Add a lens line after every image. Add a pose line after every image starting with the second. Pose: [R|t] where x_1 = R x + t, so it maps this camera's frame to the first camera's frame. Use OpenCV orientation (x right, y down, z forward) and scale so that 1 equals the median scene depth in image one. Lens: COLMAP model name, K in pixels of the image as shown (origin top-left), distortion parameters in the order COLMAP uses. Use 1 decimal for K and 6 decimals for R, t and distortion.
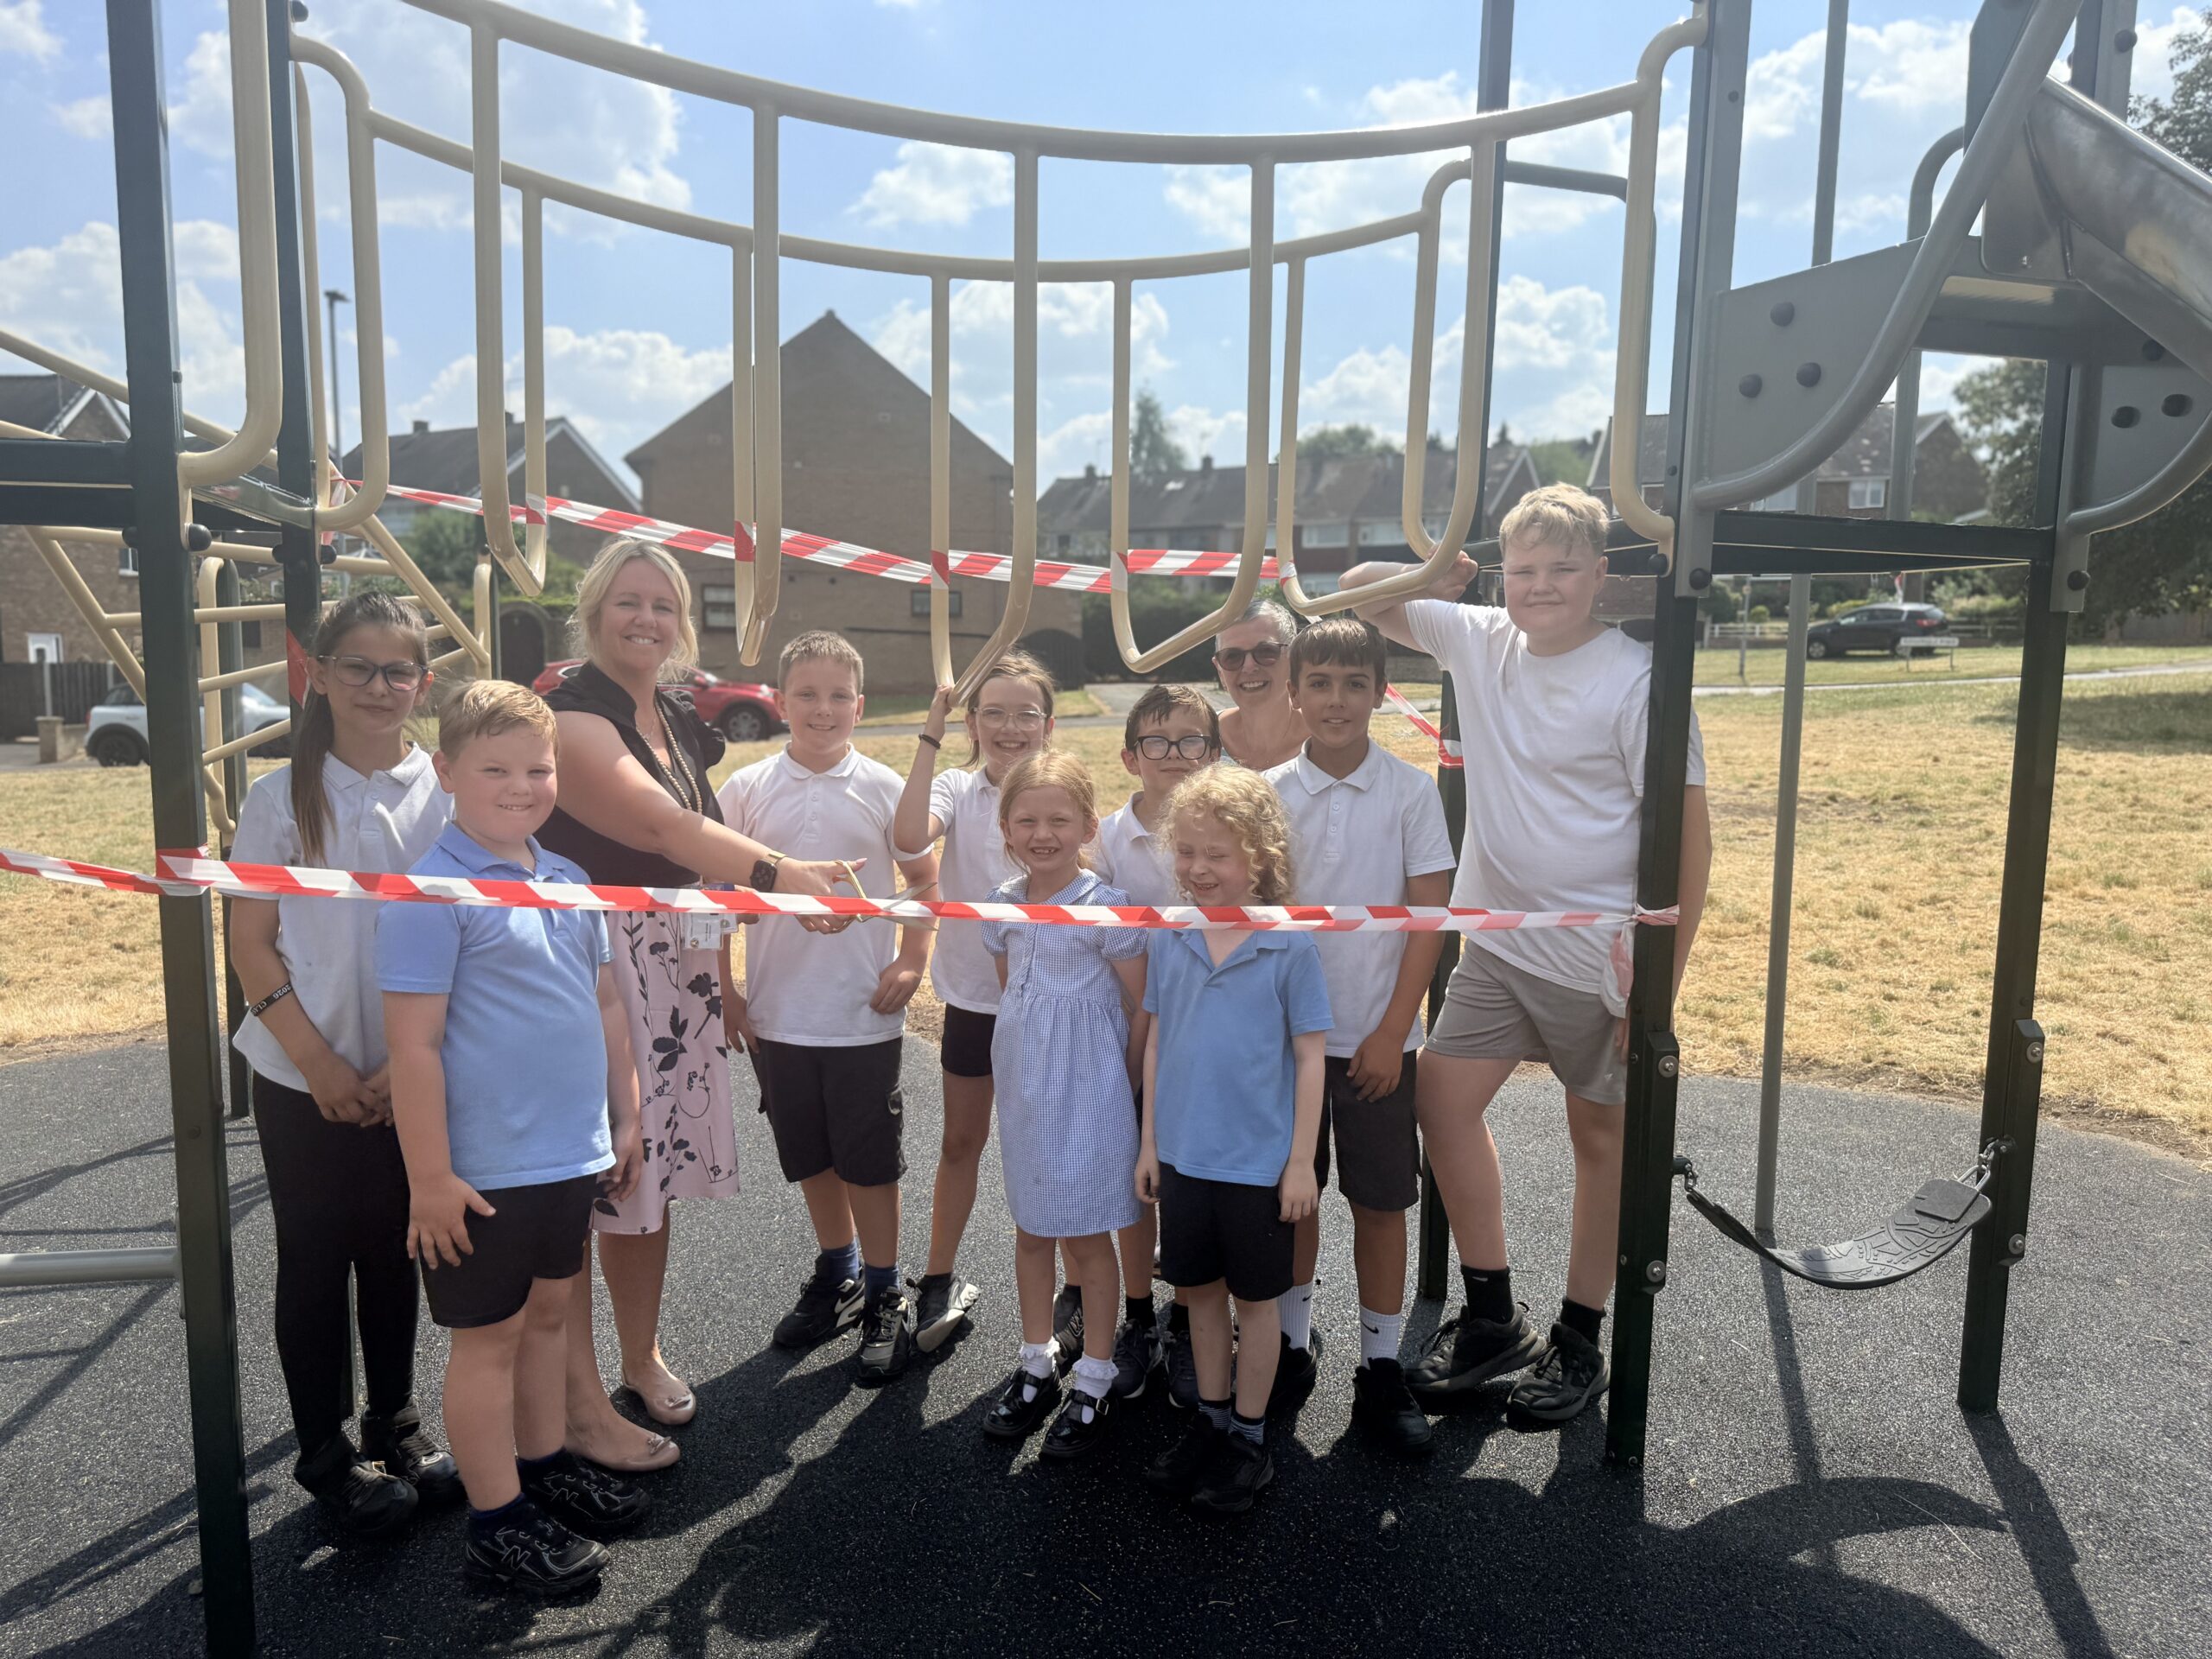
lens RADIAL K [[1586.9, 0, 1116.2], [0, 1586.9, 822.4], [0, 0, 1]] dist [-0.009879, -0.005353]
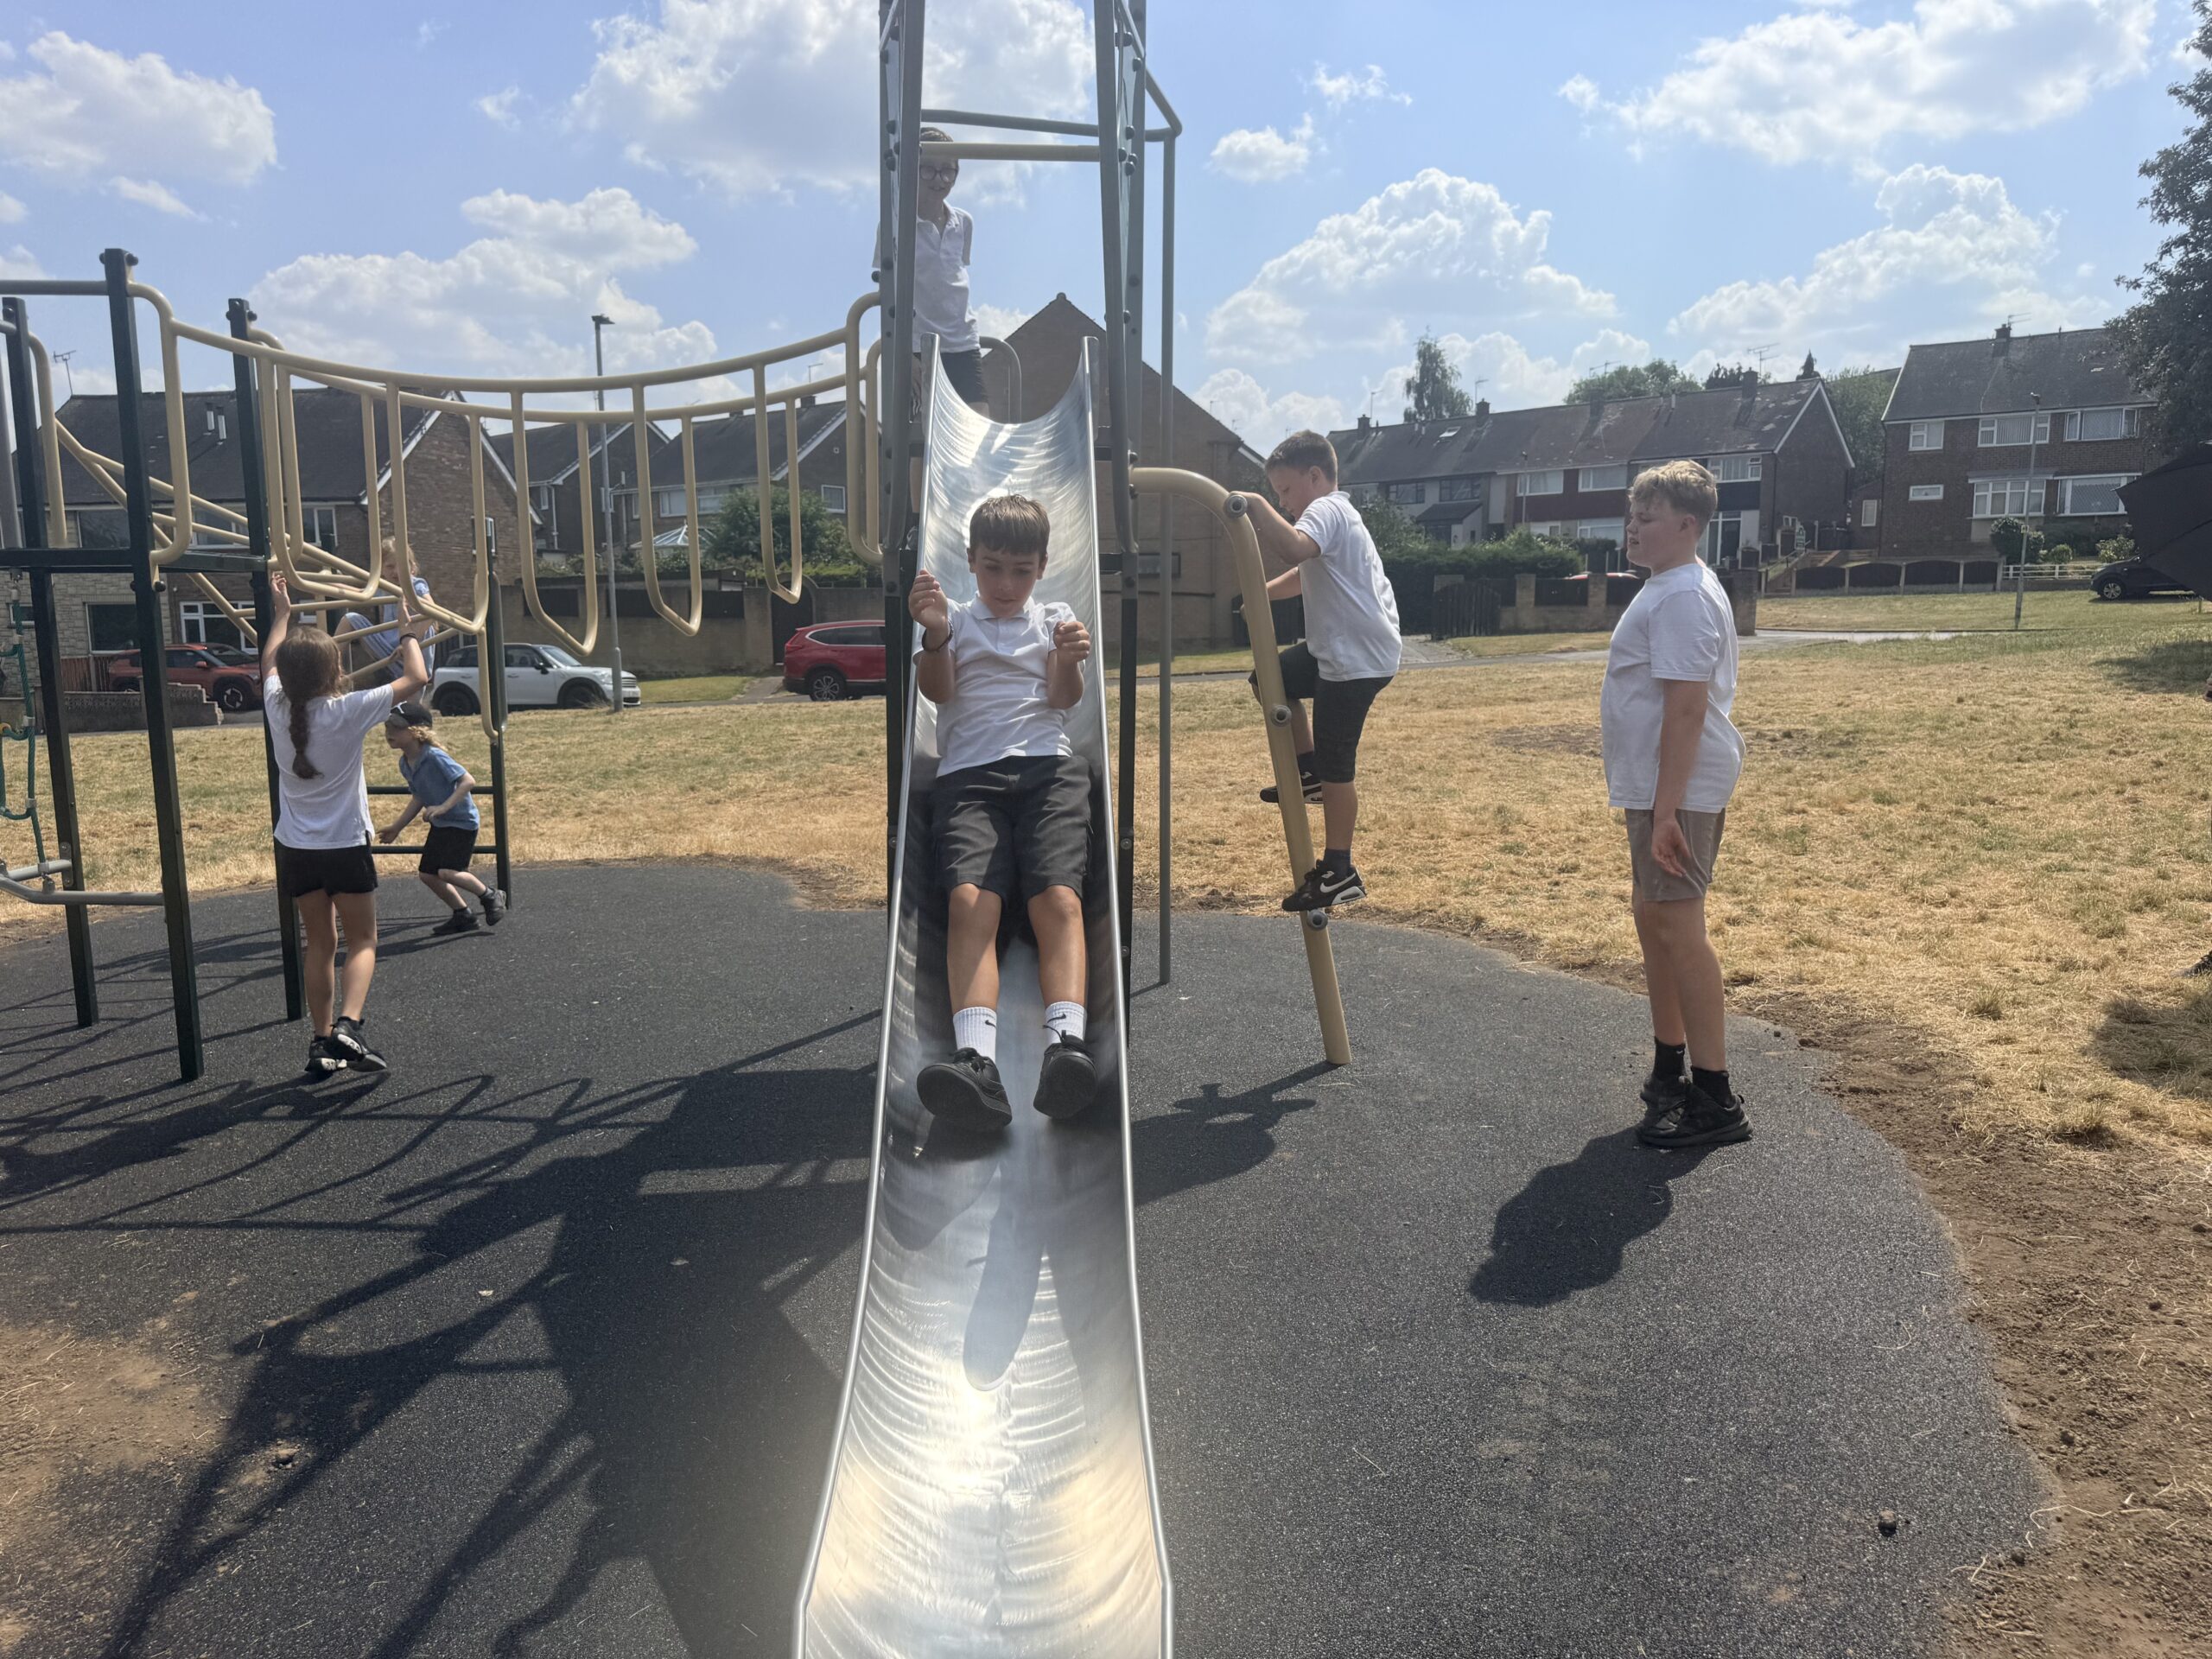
lens RADIAL K [[1586.9, 0, 1101.2], [0, 1586.9, 836.6], [0, 0, 1]] dist [-0.009879, -0.005353]
pose [[0.978898, 0.012730, -0.203952, 0.792334], [-0.004892, 0.999232, 0.038888, 0.040329], [0.204291, -0.037070, 0.978208, -0.603851]]
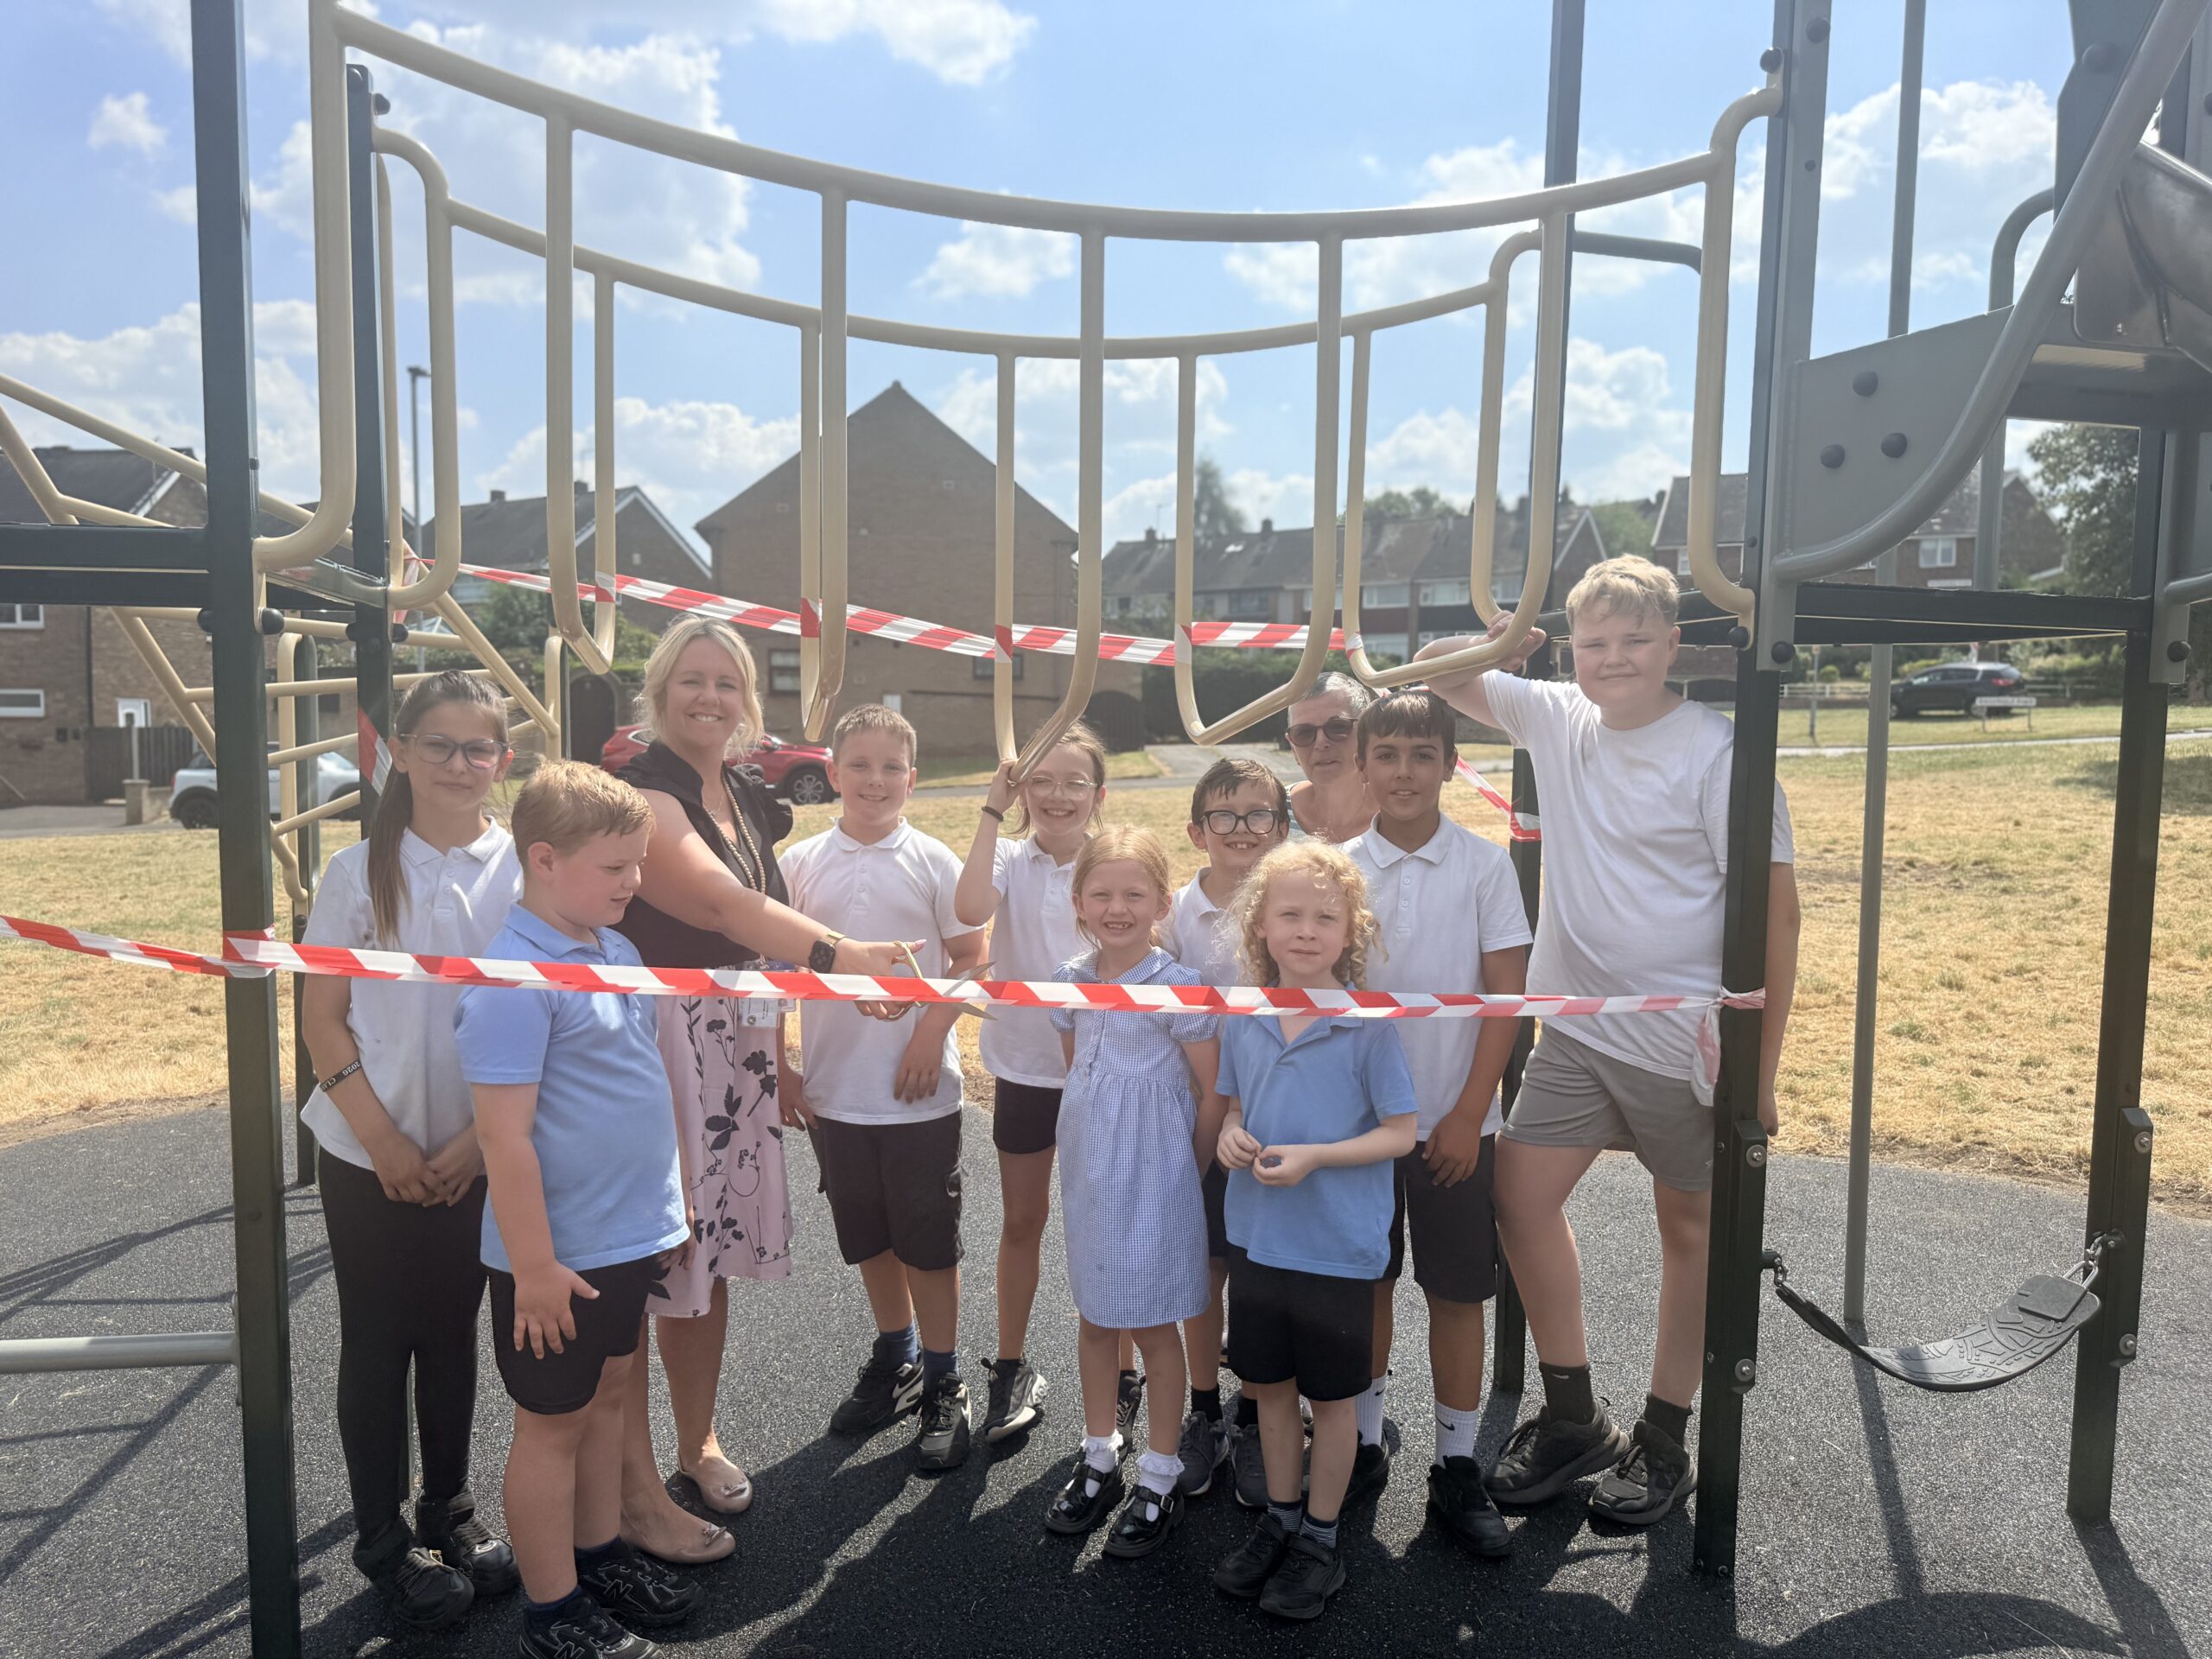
lens RADIAL K [[1586.9, 0, 1112.4], [0, 1586.9, 818.7], [0, 0, 1]] dist [-0.009879, -0.005353]
pose [[0.999181, -0.000009, -0.040464, -0.002919], [-0.001637, 0.999173, -0.040633, -0.009839], [0.040431, 0.040666, 0.998354, 0.013600]]
